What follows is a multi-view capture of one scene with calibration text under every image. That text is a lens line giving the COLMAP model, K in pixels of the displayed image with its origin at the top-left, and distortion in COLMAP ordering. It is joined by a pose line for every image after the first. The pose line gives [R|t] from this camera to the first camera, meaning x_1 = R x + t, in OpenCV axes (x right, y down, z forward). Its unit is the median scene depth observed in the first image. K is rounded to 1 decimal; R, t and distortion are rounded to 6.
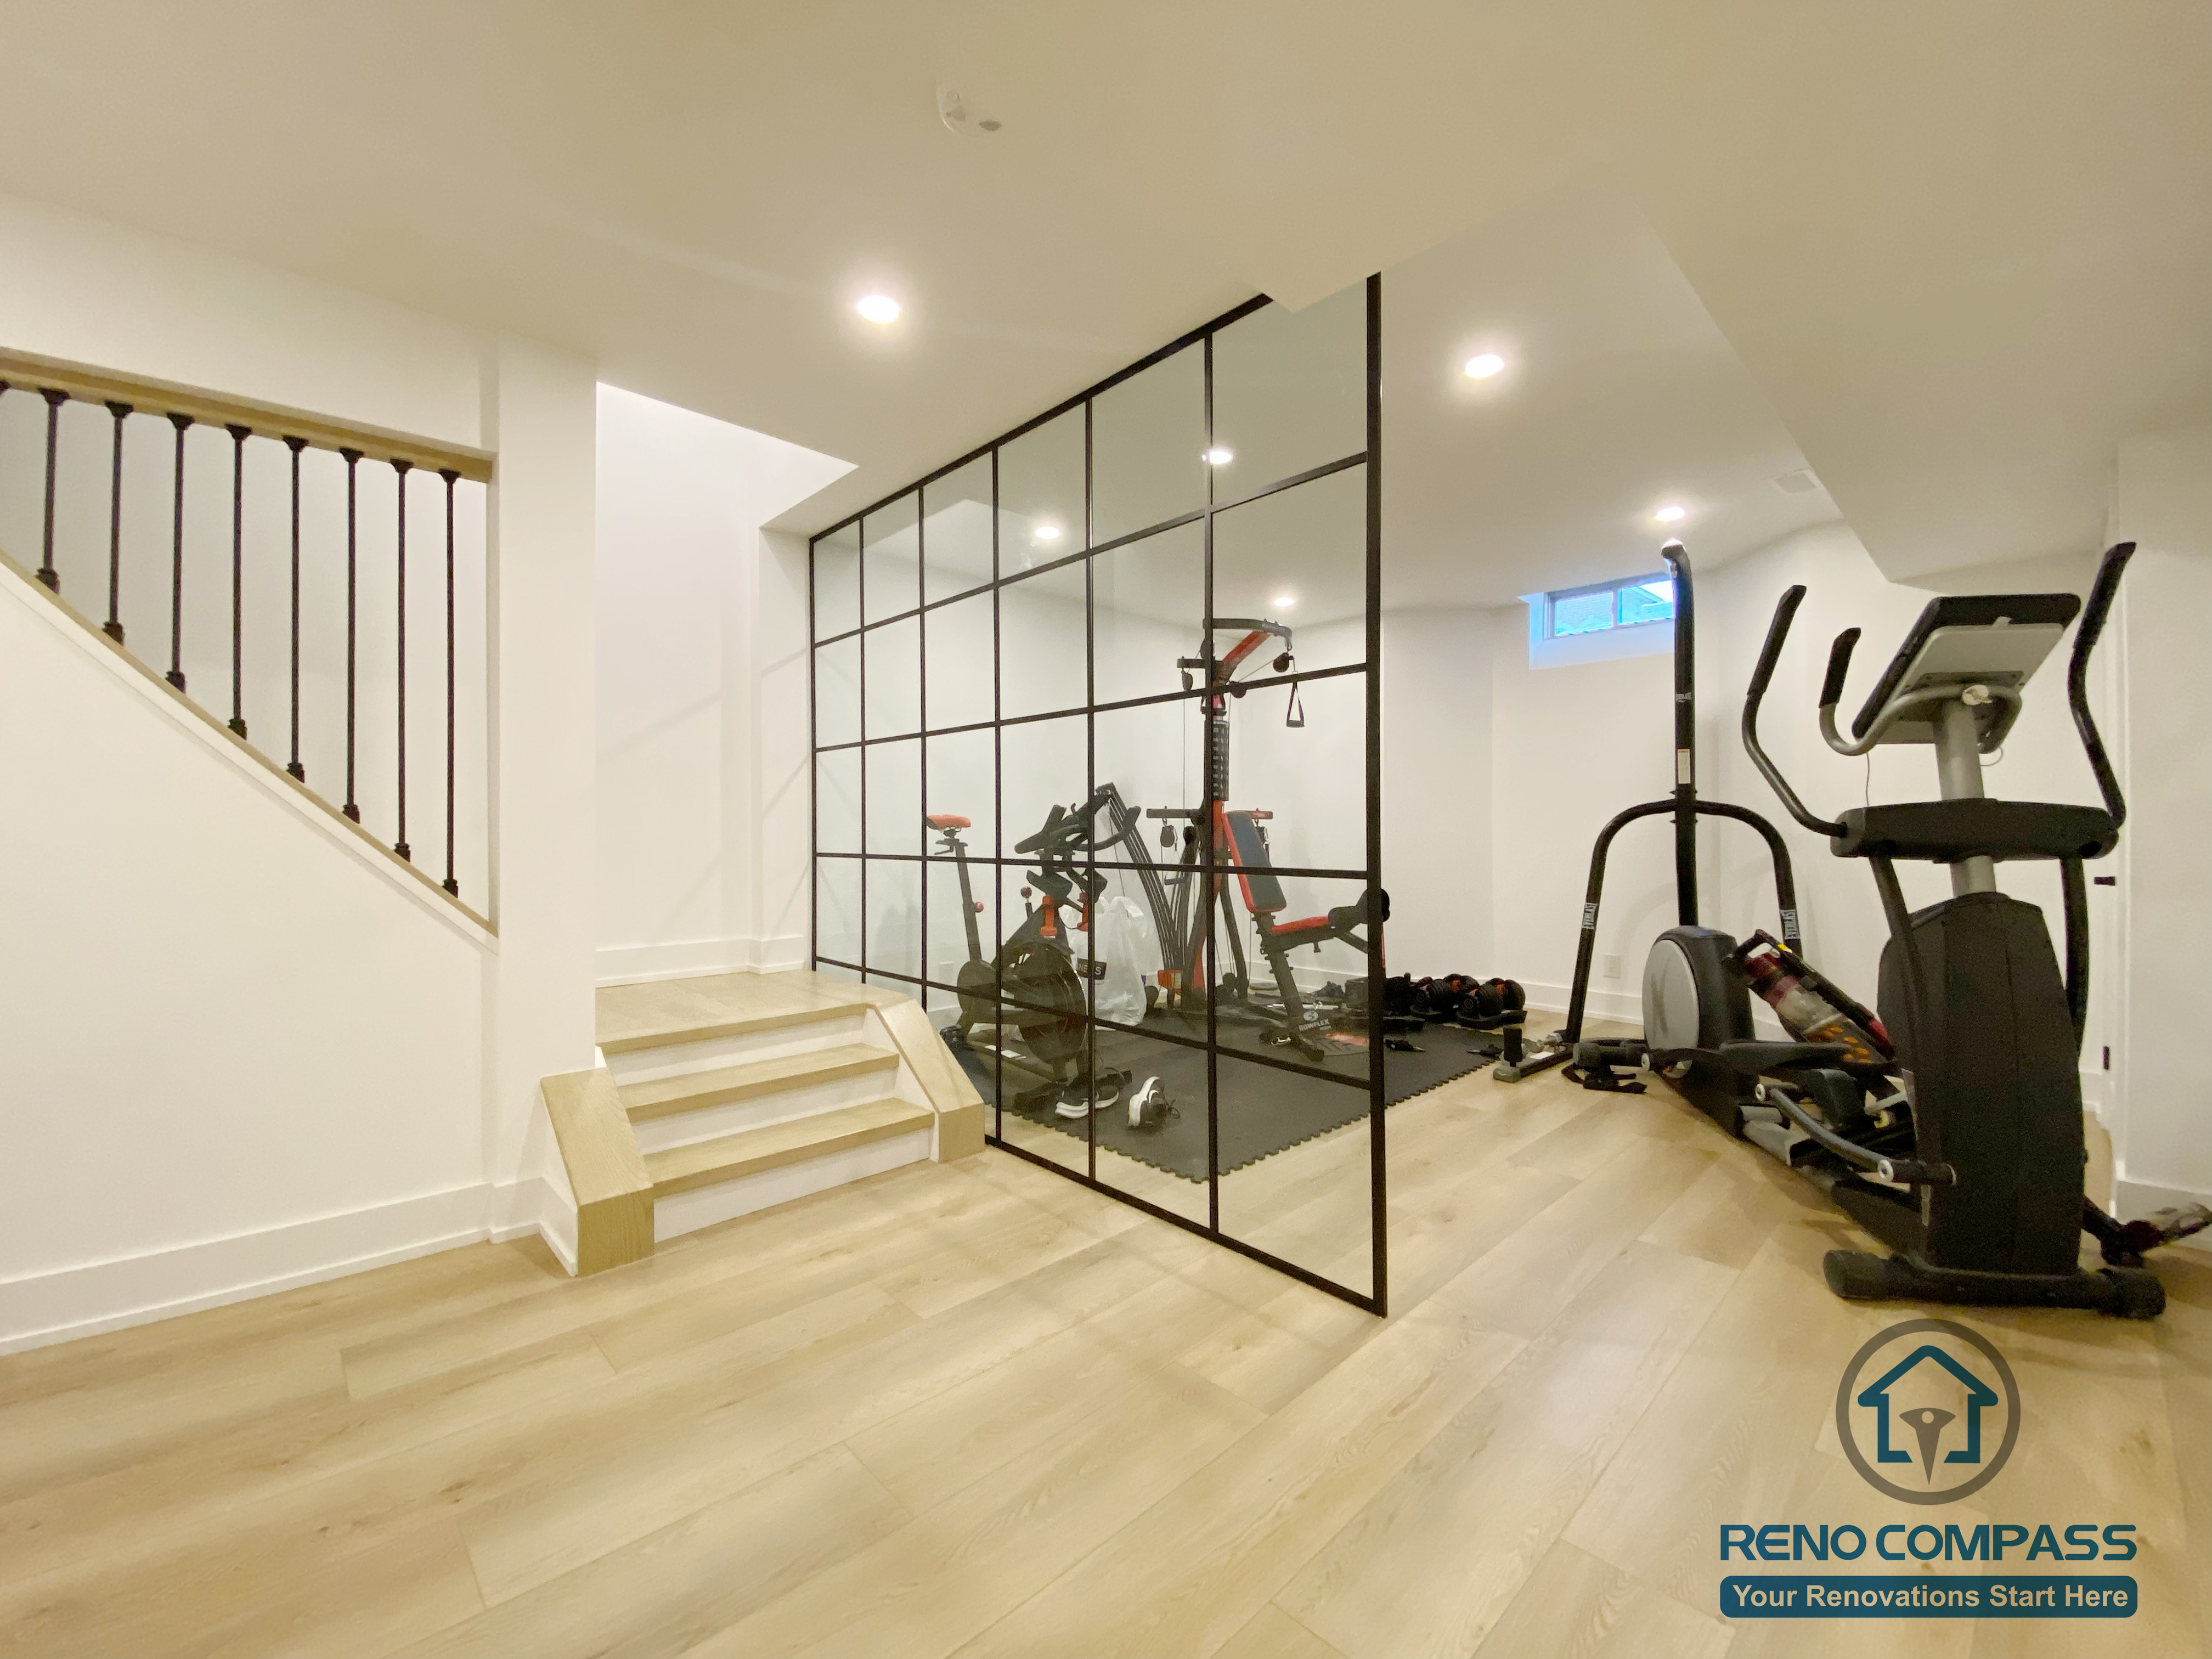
lens RADIAL K [[890.0, 0, 1106.0], [0, 890.0, 829.5], [0, 0, 1]] dist [0.027710, -0.023428]
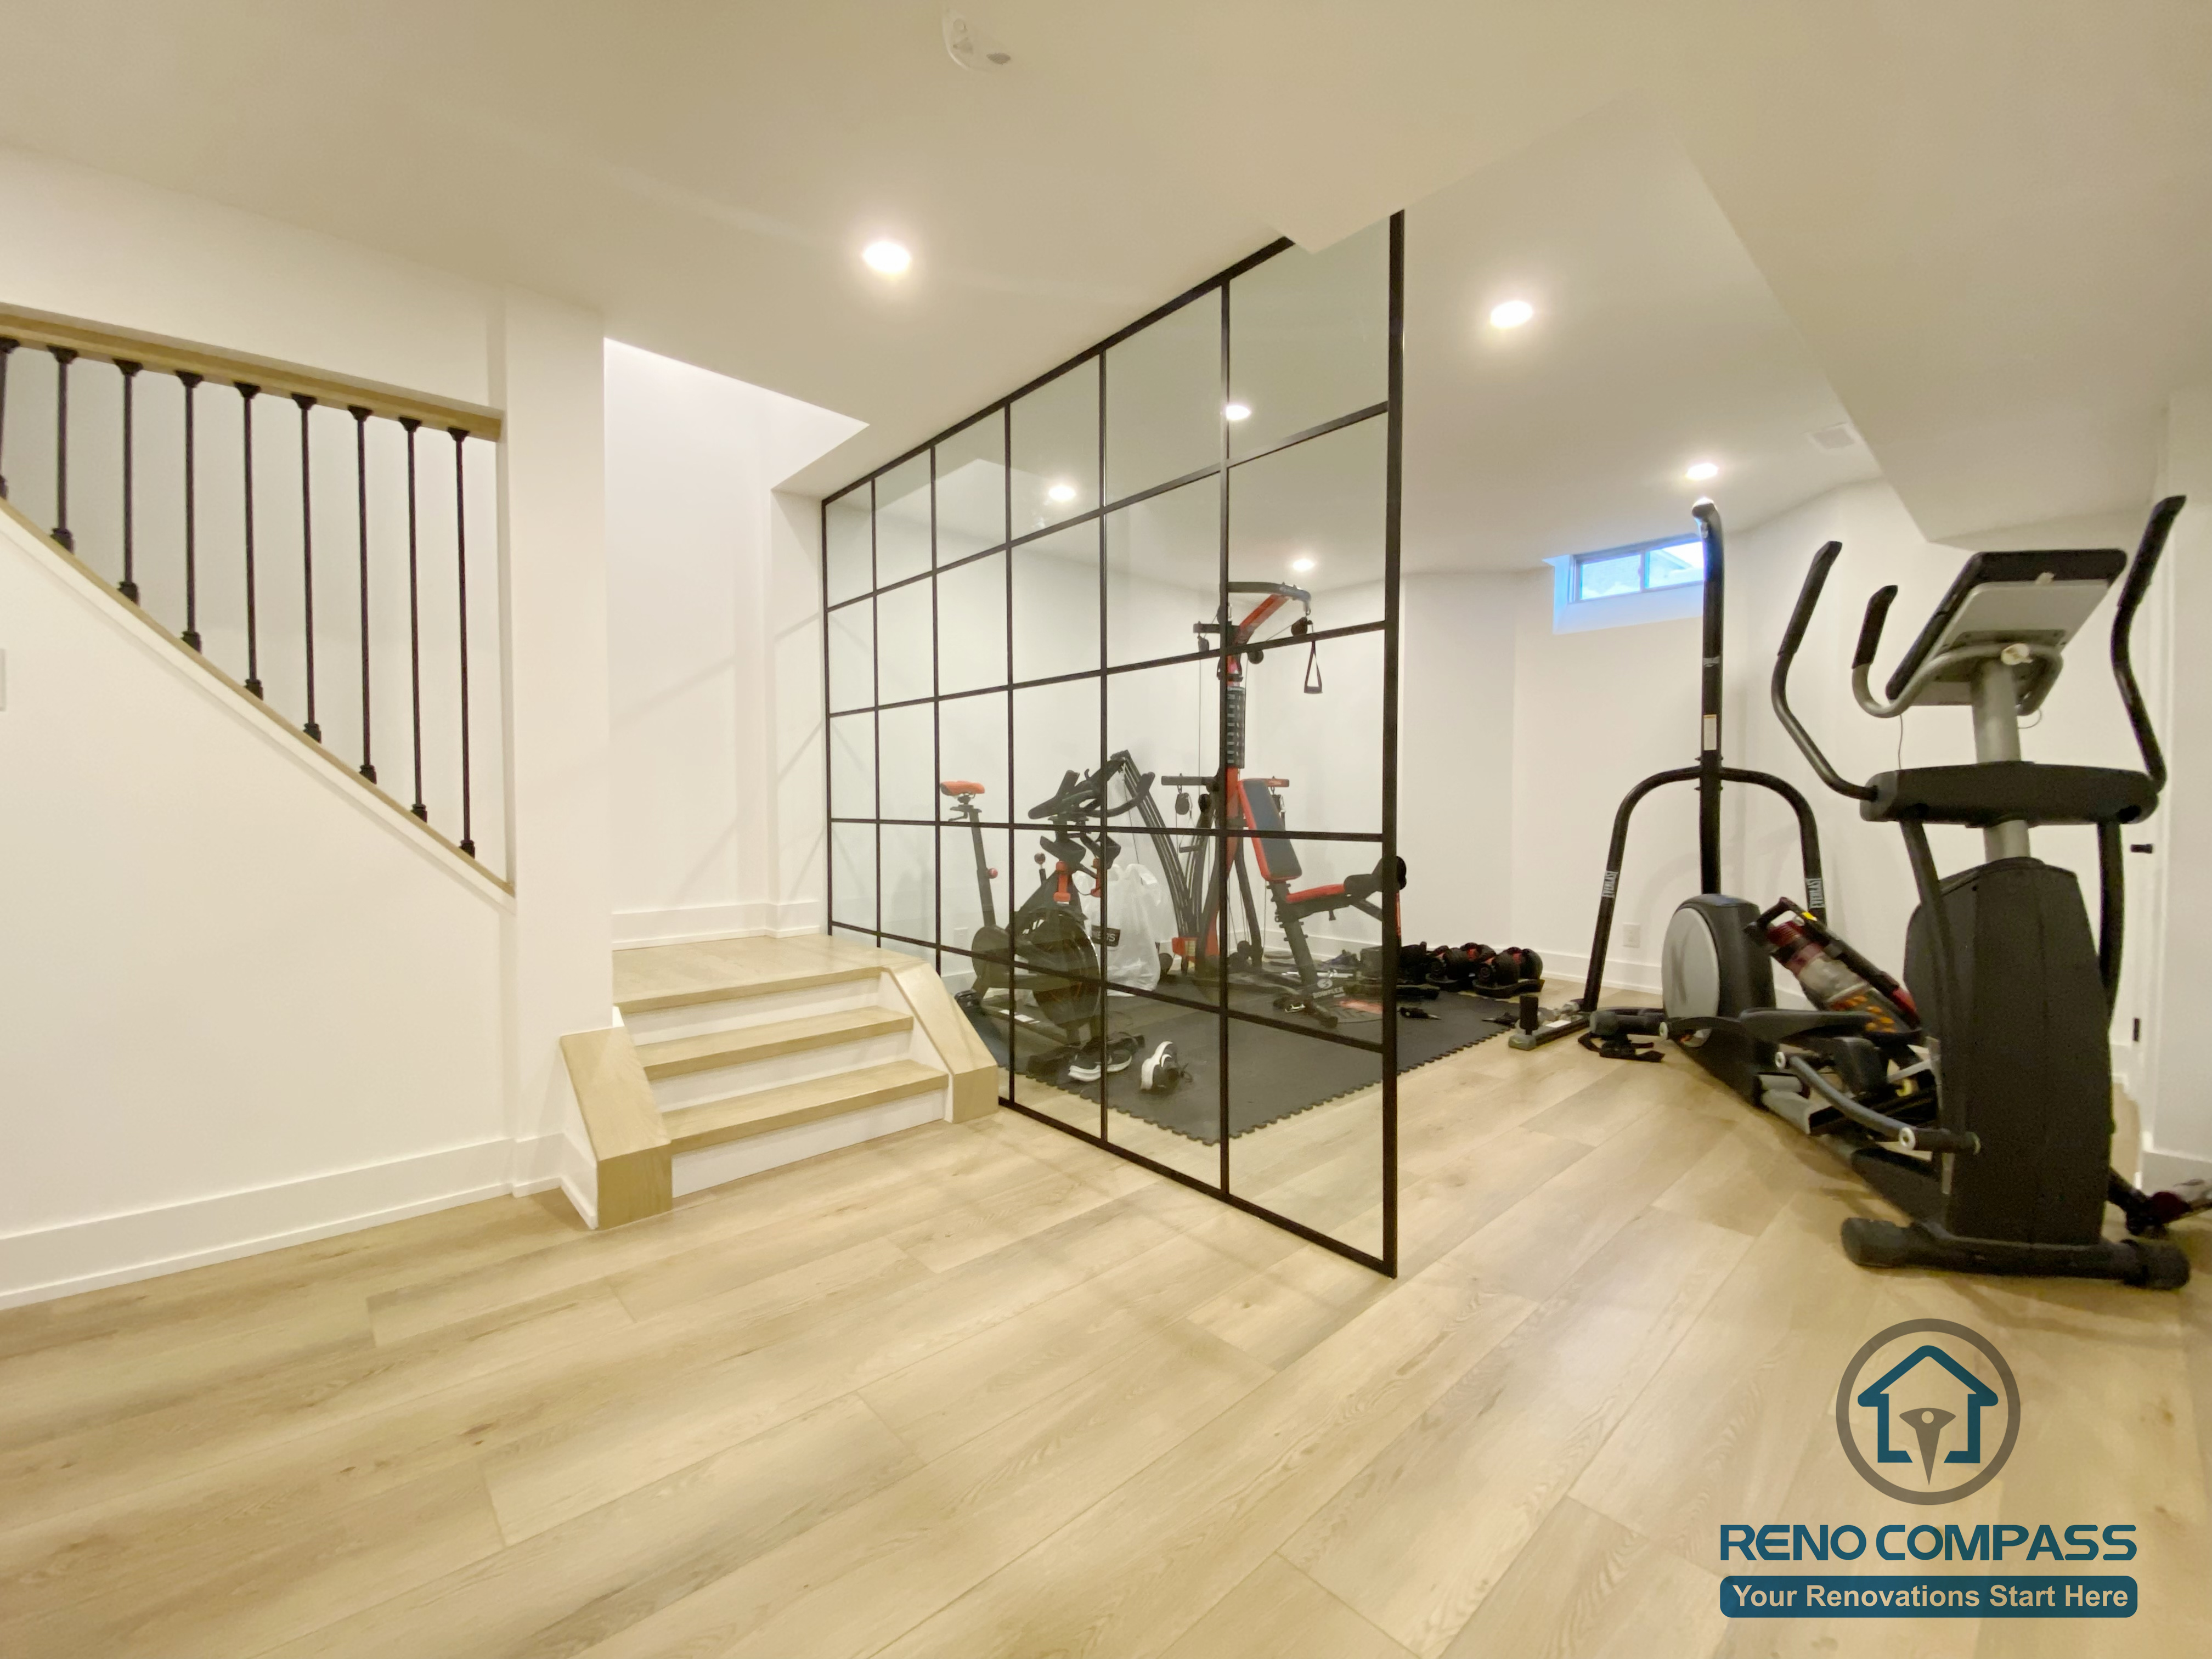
lens RADIAL K [[890.0, 0, 1106.0], [0, 890.0, 829.5], [0, 0, 1]] dist [0.027710, -0.023428]
pose [[0.999825, 0.003138, -0.018443, 0.004130], [-0.002532, 0.999459, 0.032794, 0.008196], [0.018536, -0.032742, 0.999292, 0.007196]]
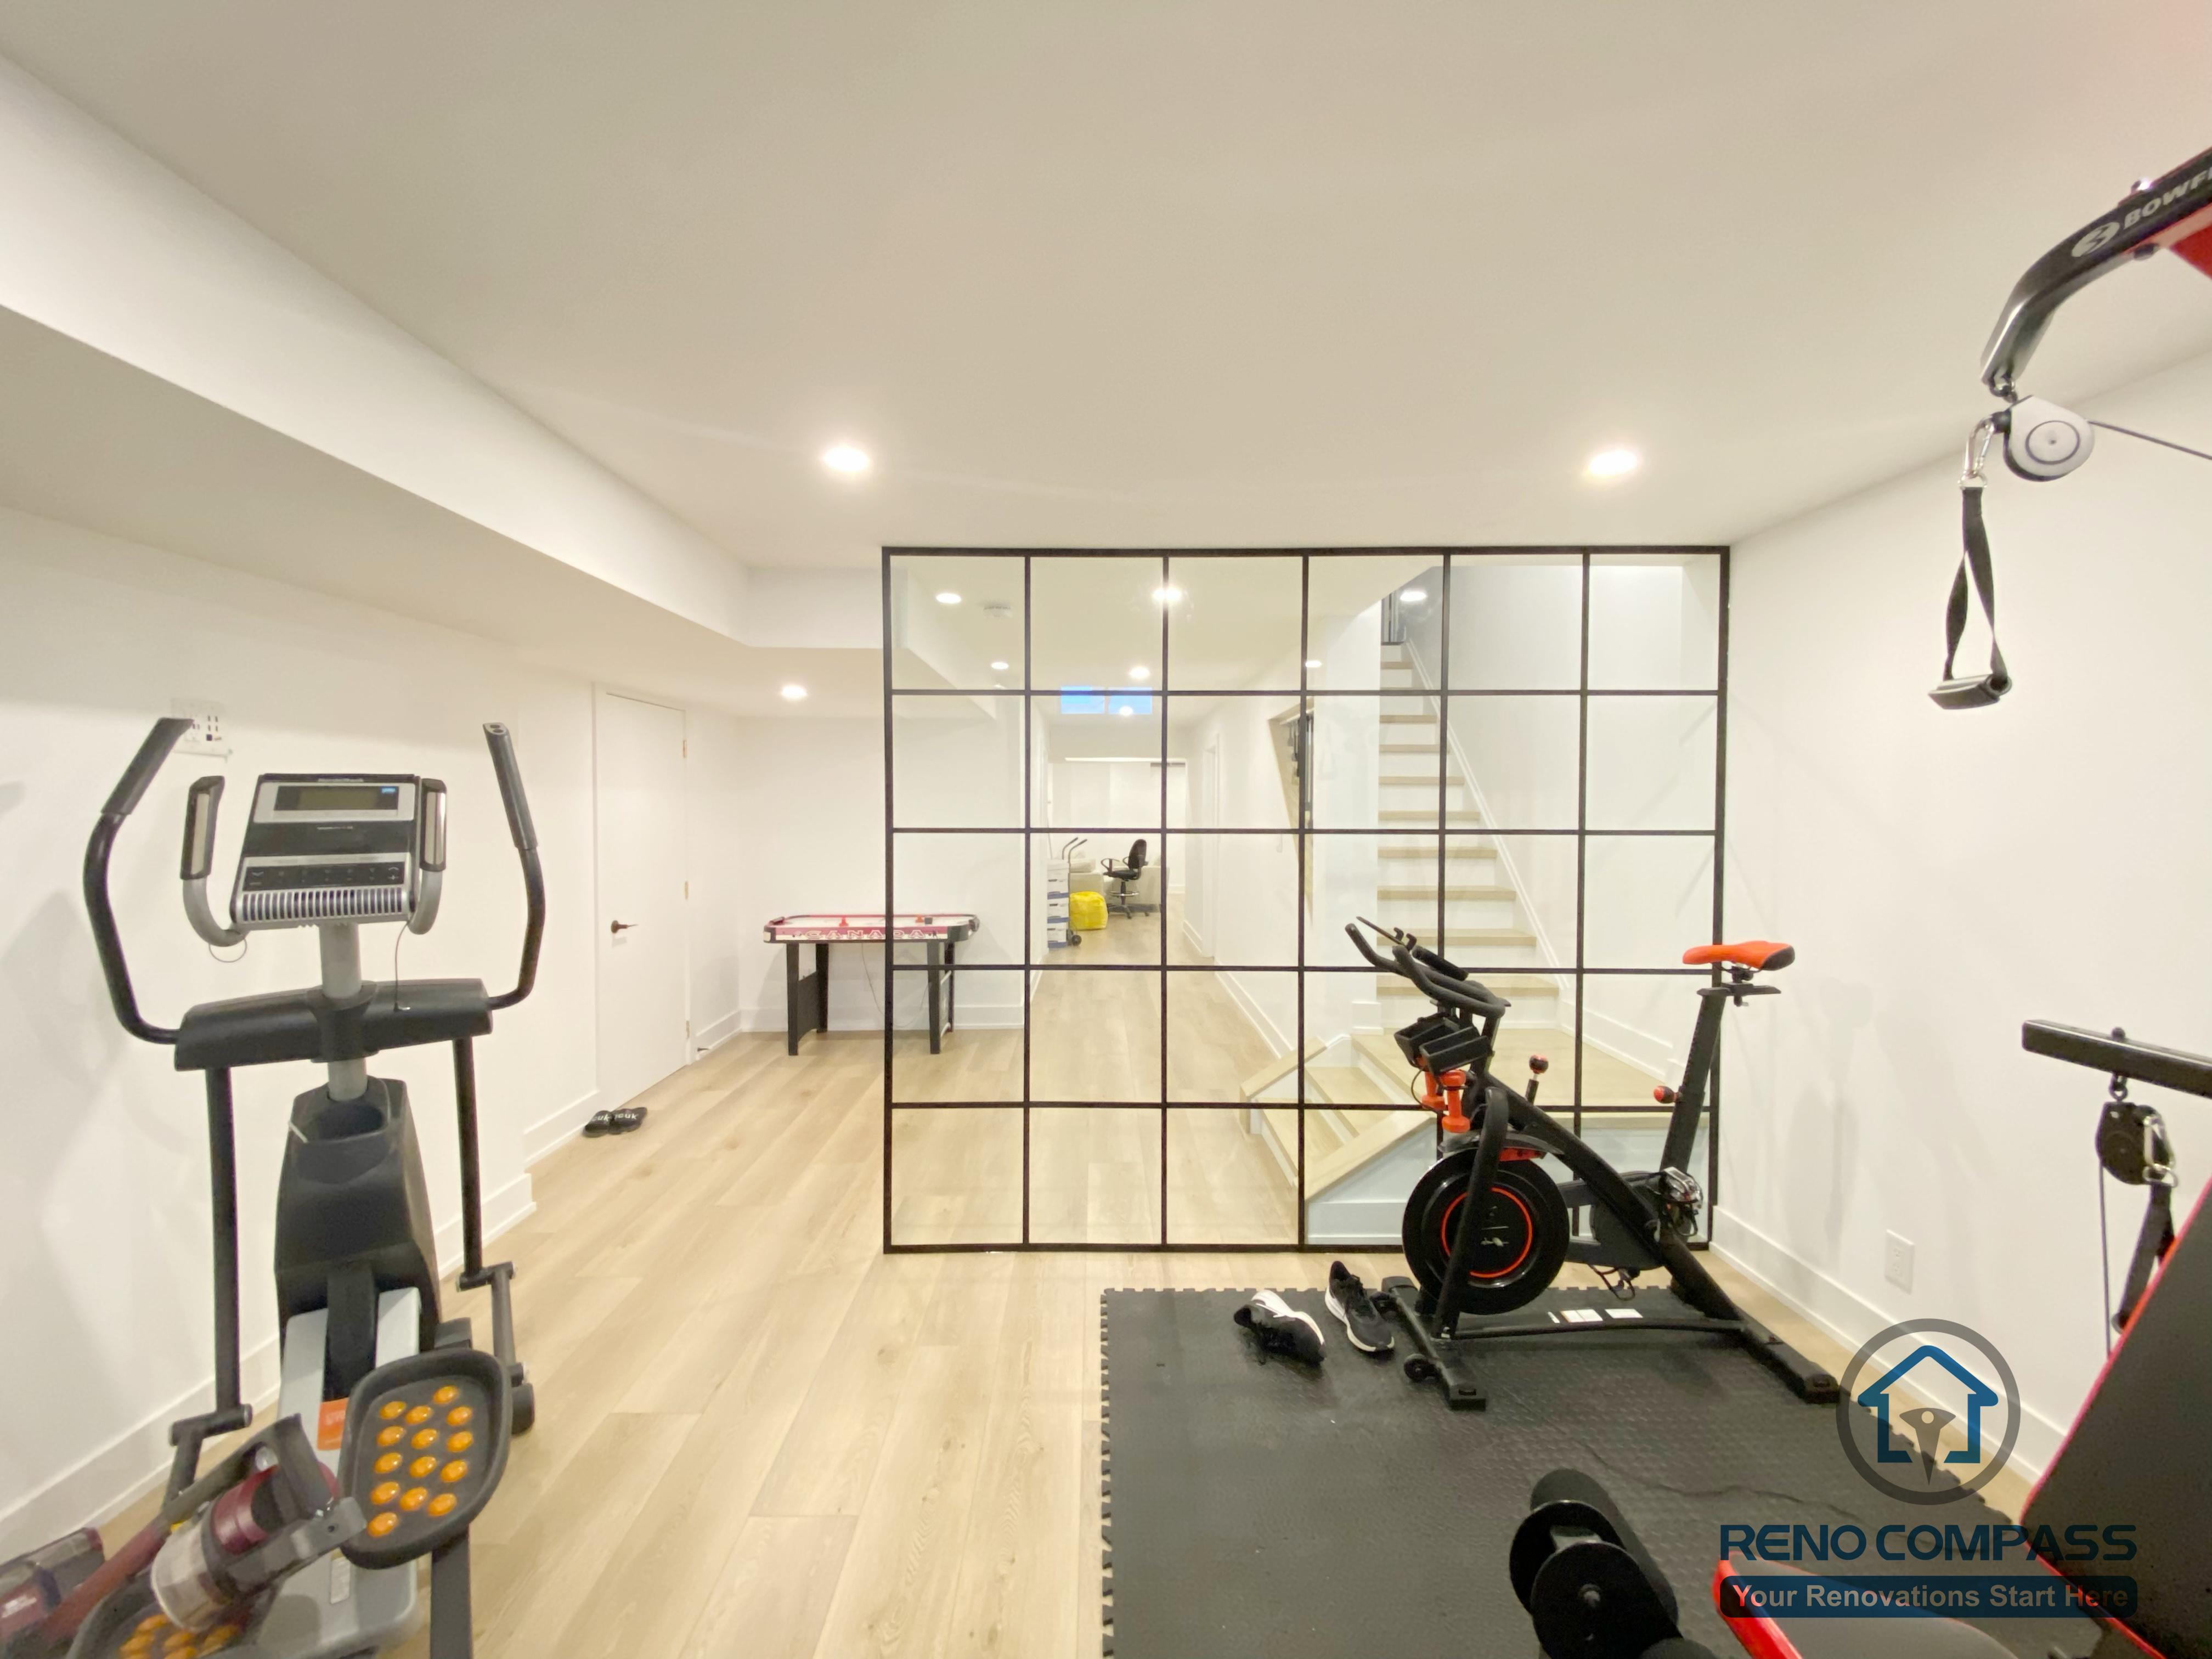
lens RADIAL K [[890.0, 0, 1106.0], [0, 890.0, 829.5], [0, 0, 1]] dist [0.027710, -0.023428]
pose [[-0.691950, 0.008788, -0.721892, 0.916236], [-0.001035, 0.999913, 0.013164, -0.173934], [0.721945, 0.009856, -0.691880, 1.847070]]
